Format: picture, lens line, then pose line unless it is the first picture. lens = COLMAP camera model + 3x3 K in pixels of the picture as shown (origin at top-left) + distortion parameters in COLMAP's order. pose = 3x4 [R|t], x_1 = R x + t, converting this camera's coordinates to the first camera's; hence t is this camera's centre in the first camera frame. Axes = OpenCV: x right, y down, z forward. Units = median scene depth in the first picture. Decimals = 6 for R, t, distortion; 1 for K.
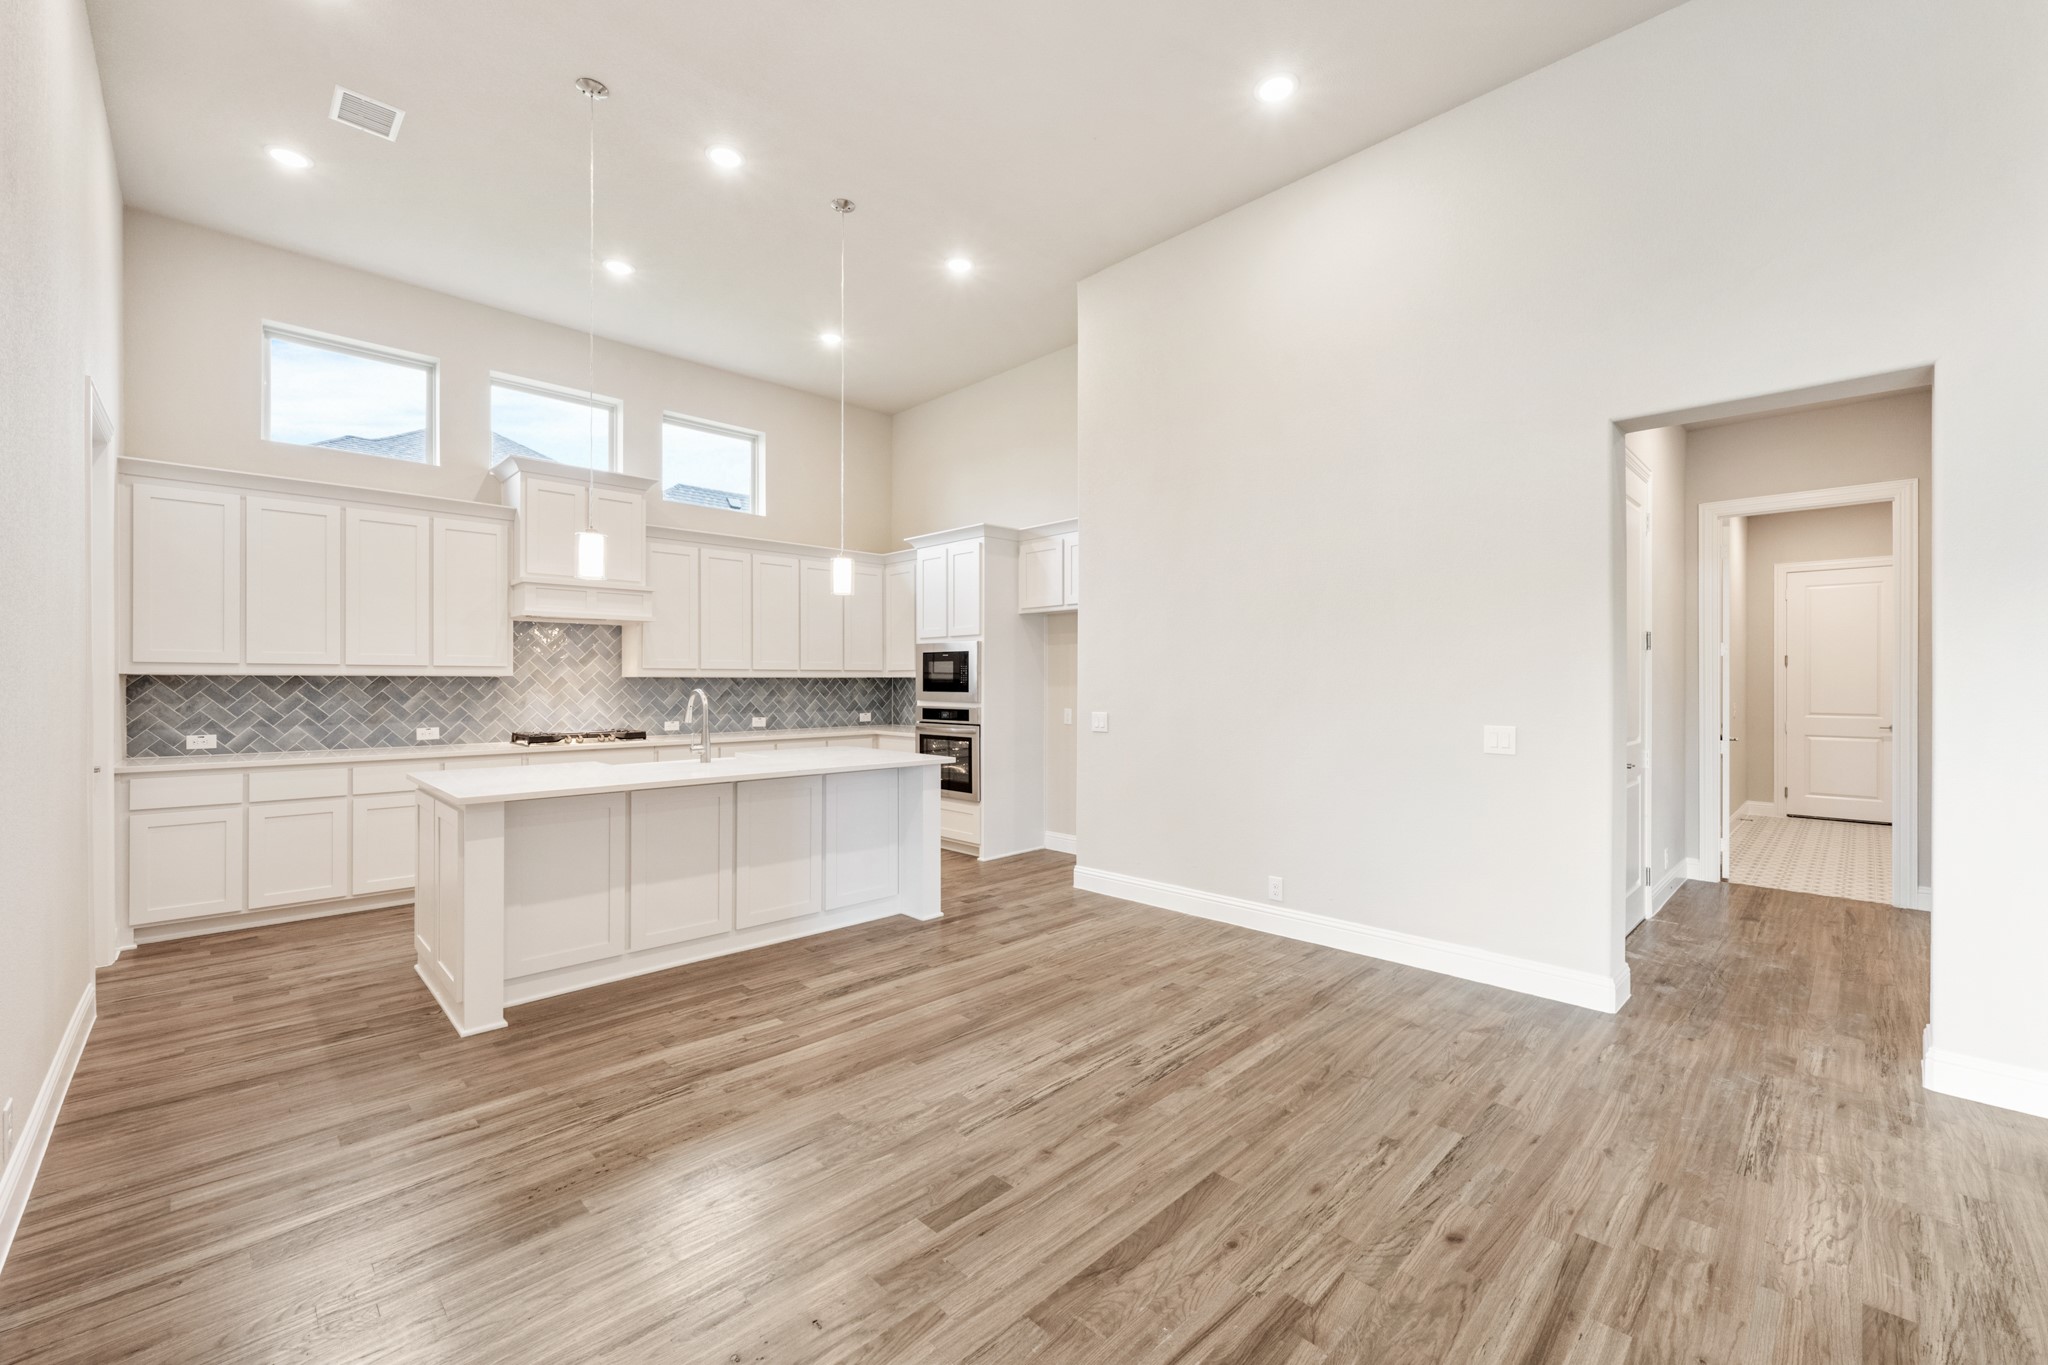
lens RADIAL K [[828.7, 0, 1025.8], [0, 828.7, 681.4], [0, 0, 1]] dist [-0.000589, -0.000085]
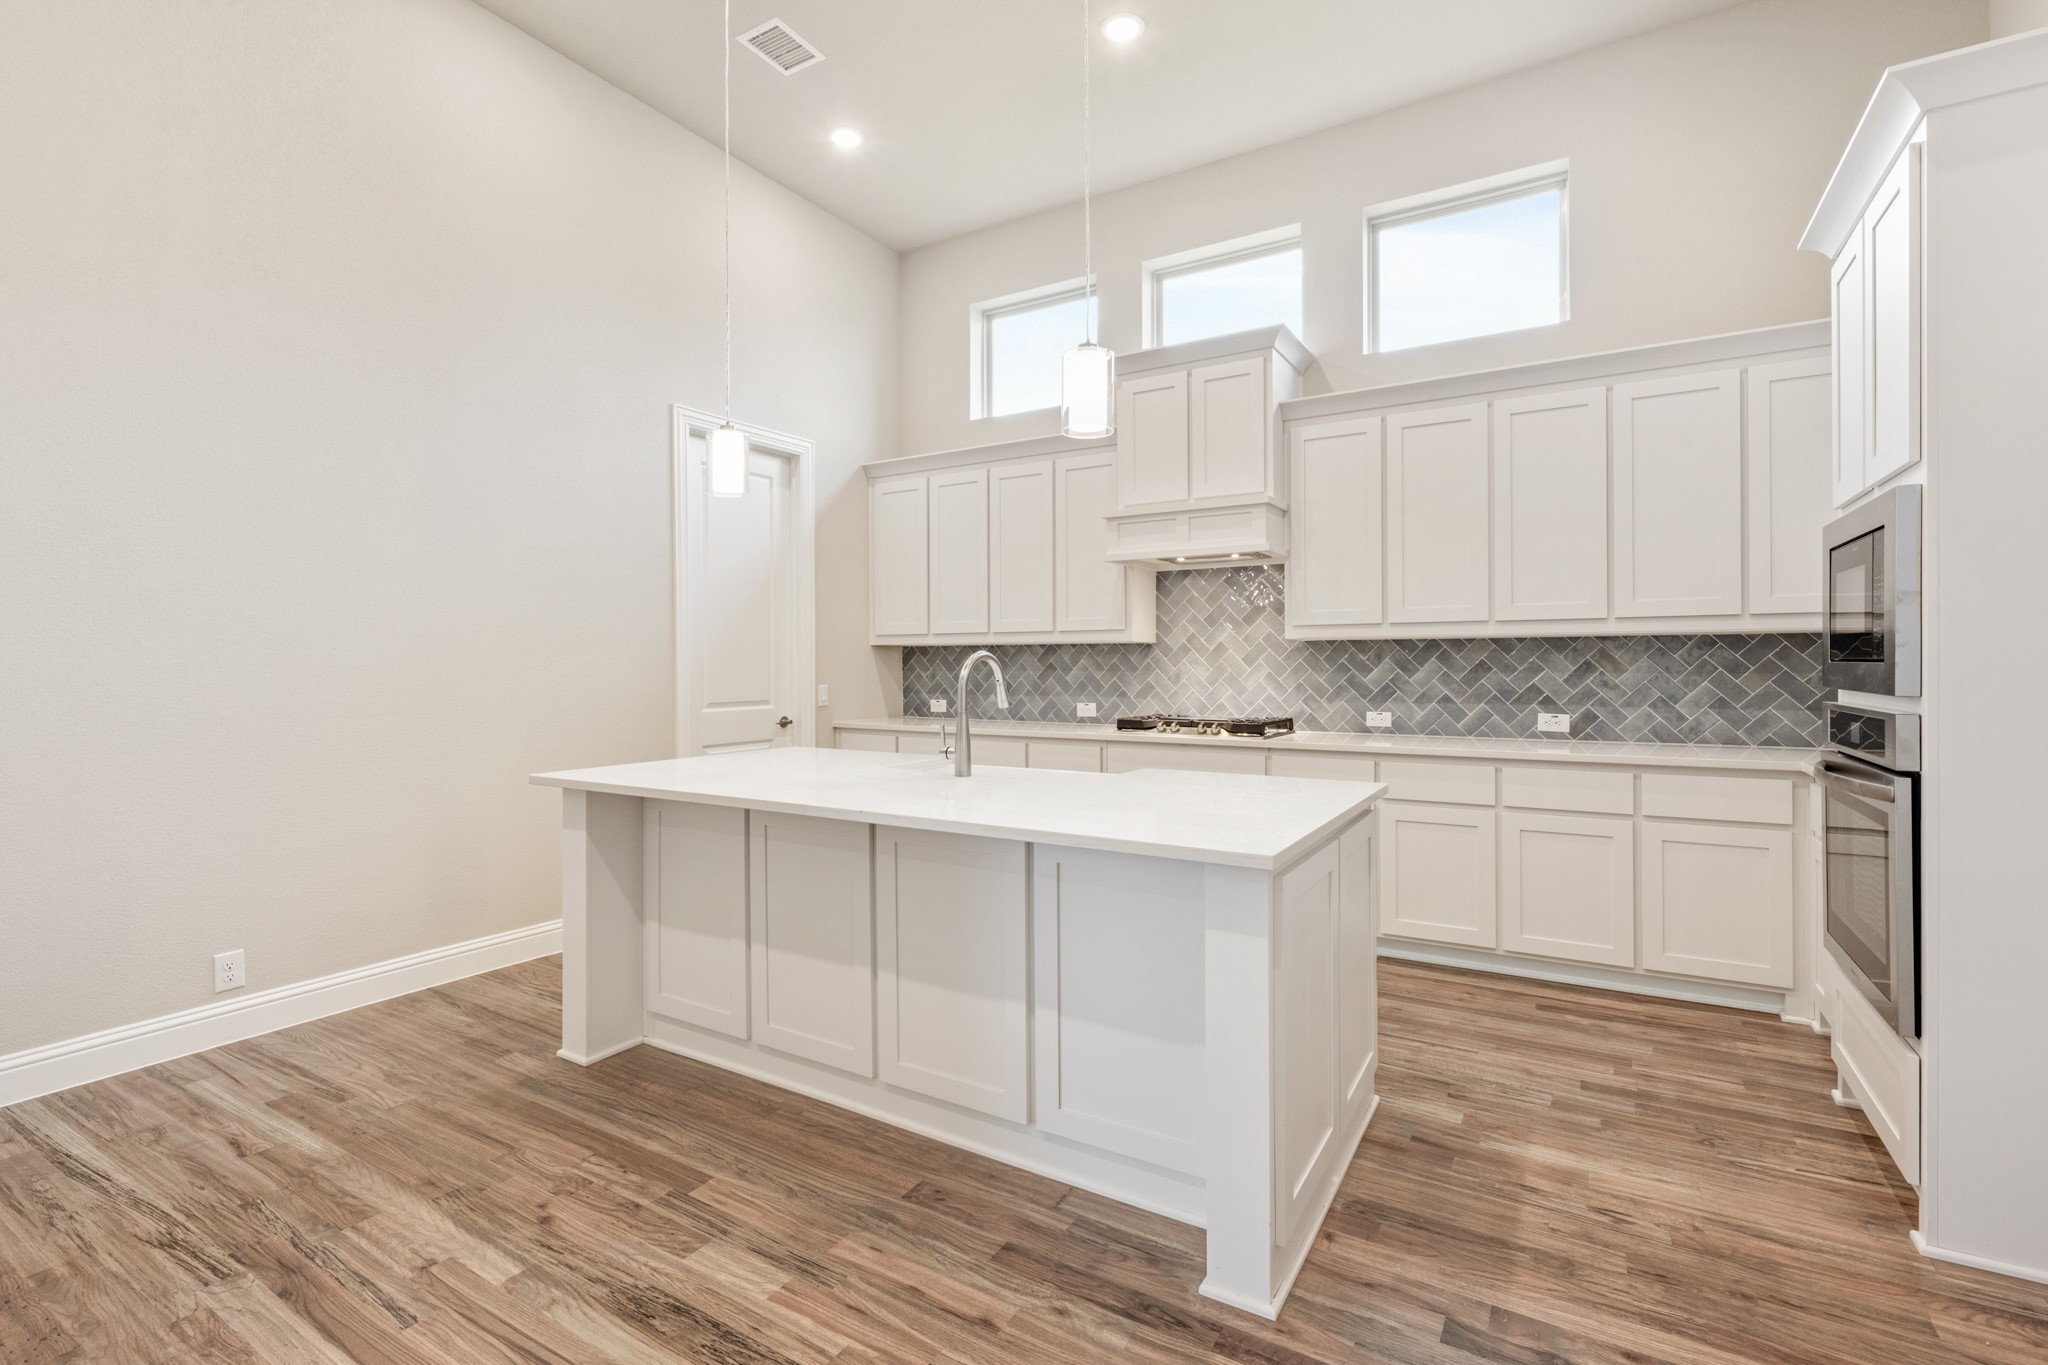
lens RADIAL K [[926.8, 0, 1023.1], [0, 926.8, 662.9], [0, 0, 1]] dist [-0.002100, 0.000006]
pose [[0.241197, -0.002049, -0.970474, 0.204483], [0.002733, 0.999995, -0.001432, 0.014999], [0.970472, -0.002307, 0.241201, 0.695237]]
